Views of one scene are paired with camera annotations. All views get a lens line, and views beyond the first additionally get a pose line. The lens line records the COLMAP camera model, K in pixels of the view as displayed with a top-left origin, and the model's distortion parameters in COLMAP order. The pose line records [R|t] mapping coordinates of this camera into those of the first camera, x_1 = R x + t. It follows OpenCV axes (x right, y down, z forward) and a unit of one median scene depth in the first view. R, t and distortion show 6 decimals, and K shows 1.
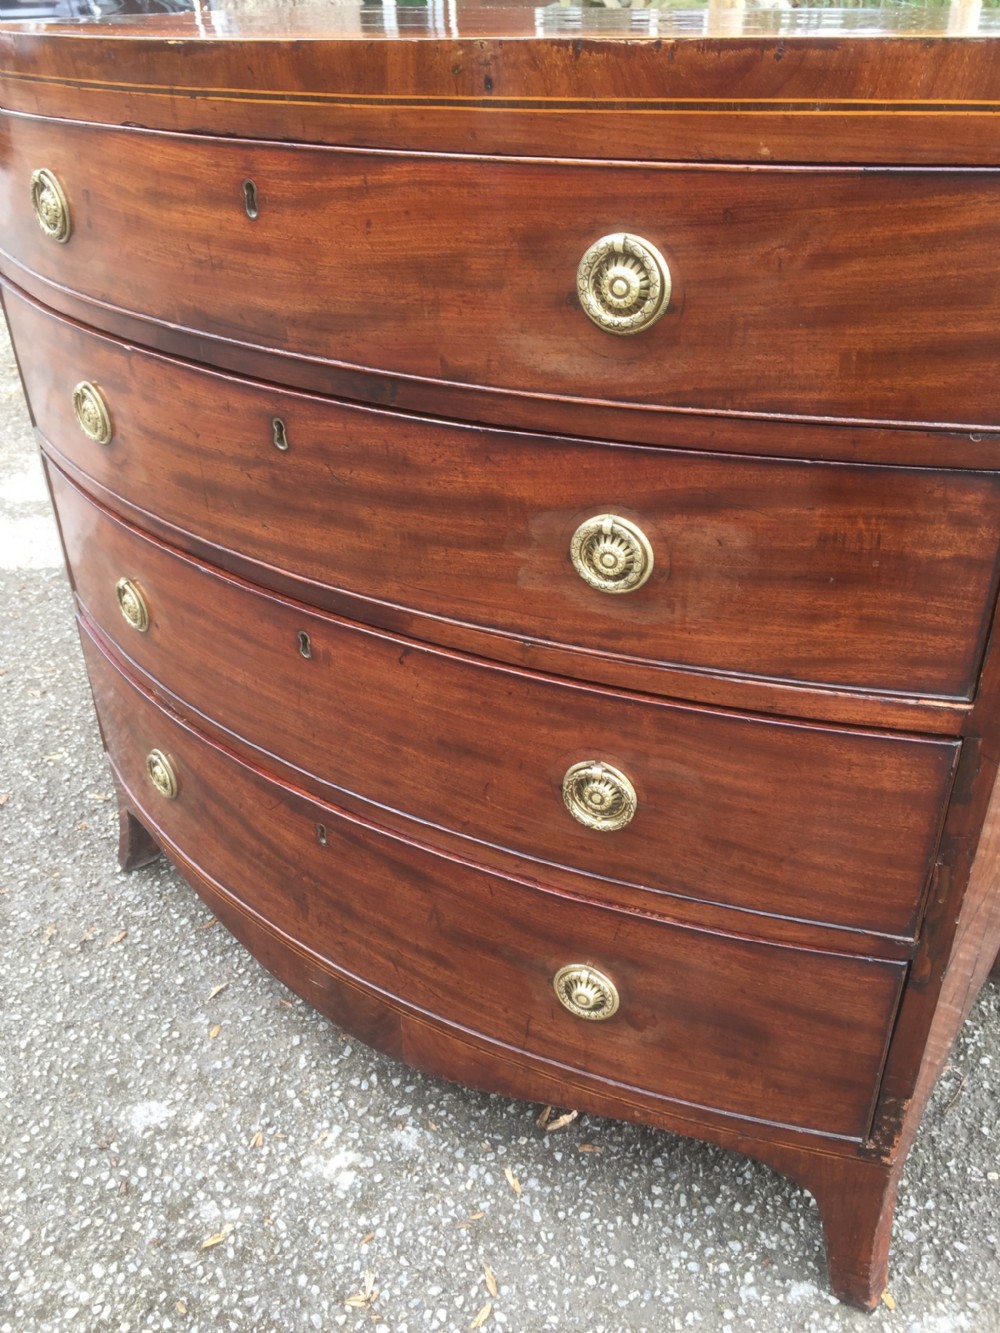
lens RADIAL K [[1145.6, 0, 501.4], [0, 1145.6, 662.4], [0, 0, 1]] dist [0.064293, -0.097476]
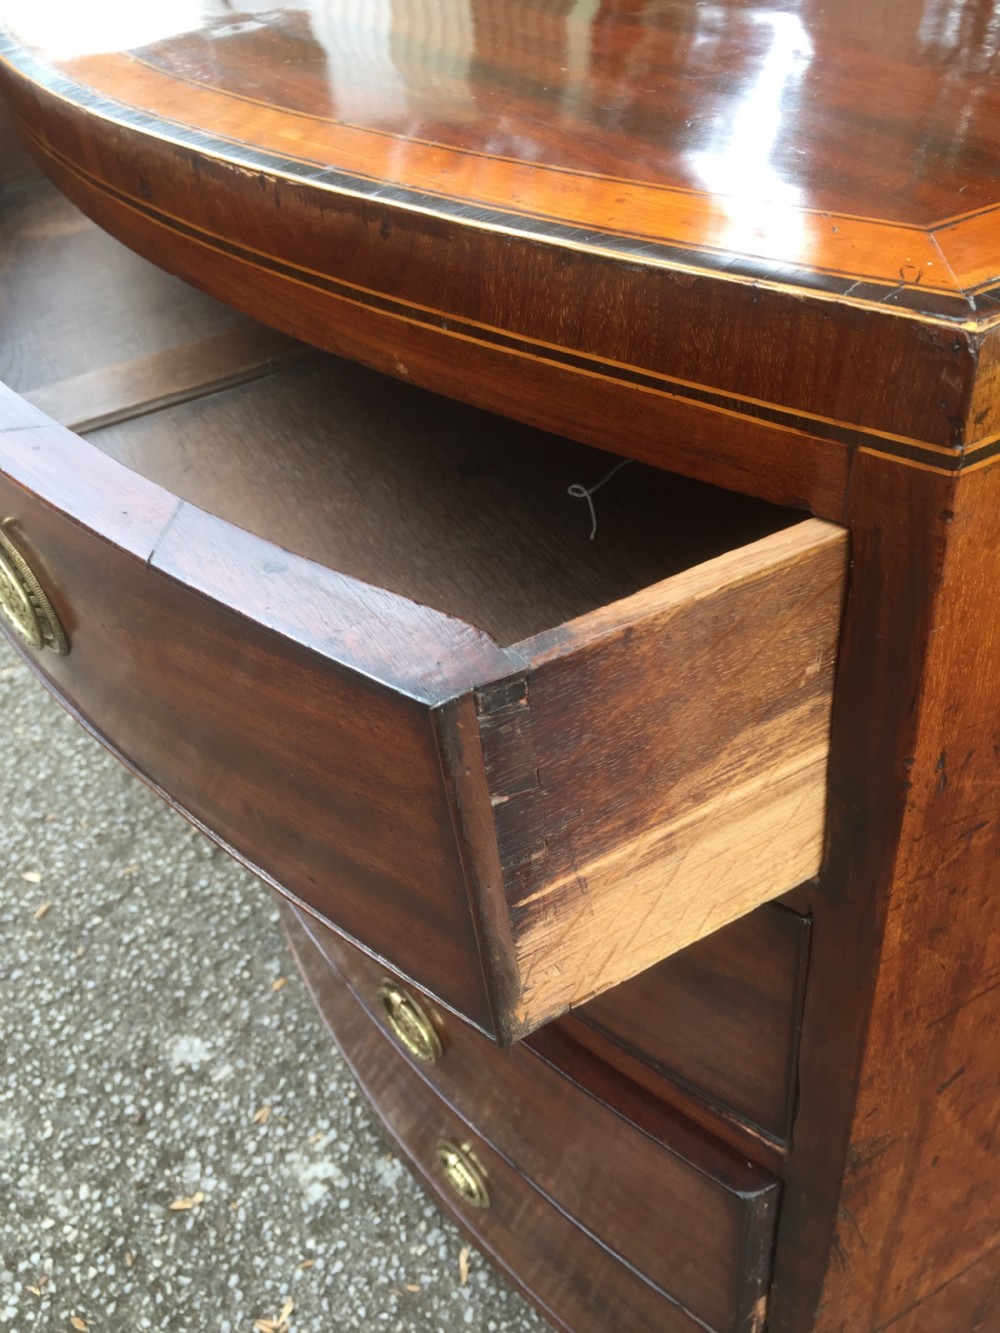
lens RADIAL K [[1163.8, 0, 495.5], [0, 1163.8, 669.9], [0, 0, 1]] dist [0.064594, -0.103467]
pose [[0.897619, 0.220565, -0.381617, 0.297396], [-0.143552, 0.964875, 0.220019, -0.233714], [0.416742, -0.142712, 0.897753, 0.235432]]
